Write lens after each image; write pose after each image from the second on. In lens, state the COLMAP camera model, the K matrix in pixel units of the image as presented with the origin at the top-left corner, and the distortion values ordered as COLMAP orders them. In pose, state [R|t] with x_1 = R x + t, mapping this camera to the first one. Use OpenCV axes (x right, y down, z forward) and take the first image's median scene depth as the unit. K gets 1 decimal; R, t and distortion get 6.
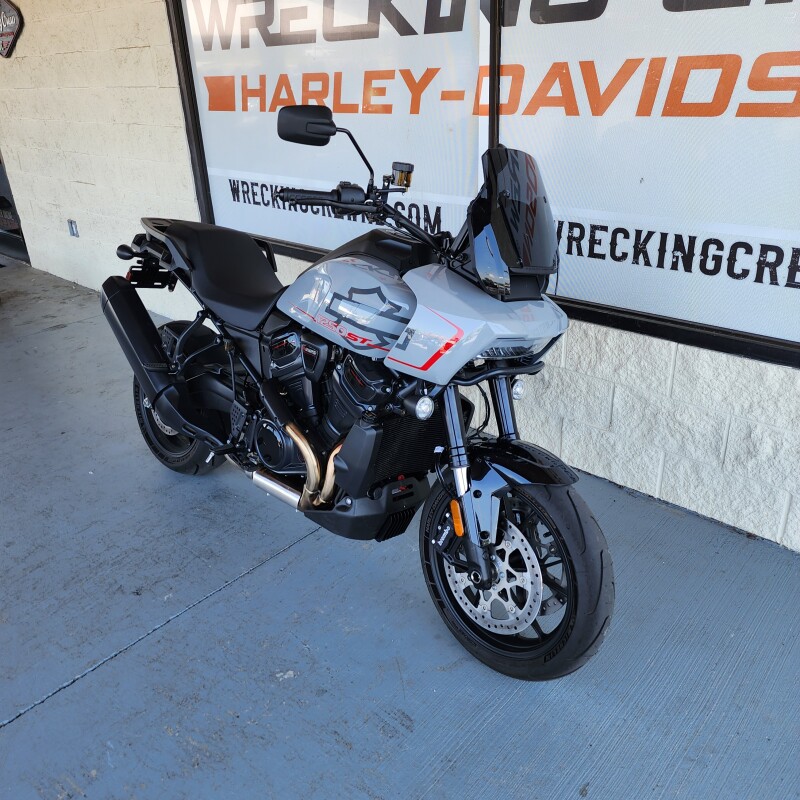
lens RADIAL K [[715.2, 0, 410.9], [0, 715.2, 389.5], [0, 0, 1]] dist [0.048958, -0.016349]
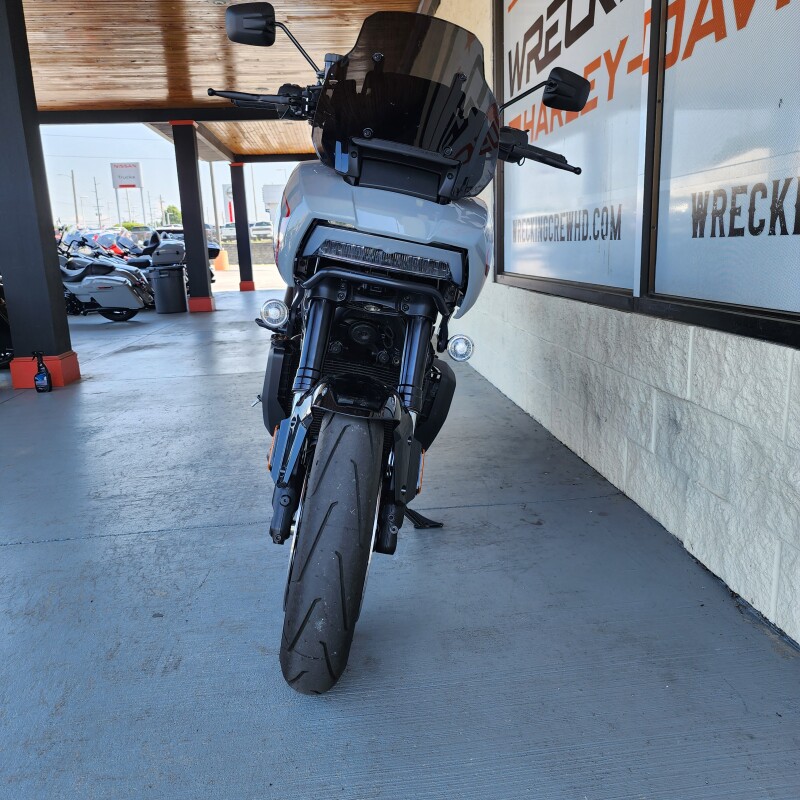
lens RADIAL K [[727.2, 0, 400.0], [0, 727.2, 400.0], [0, 0, 1]] dist [0.044284, -0.018431]
pose [[0.738277, 0.152285, -0.657082, 0.530179], [-0.271228, 0.958974, -0.082491, 0.116779], [0.617562, 0.239120, 0.749292, 0.331693]]
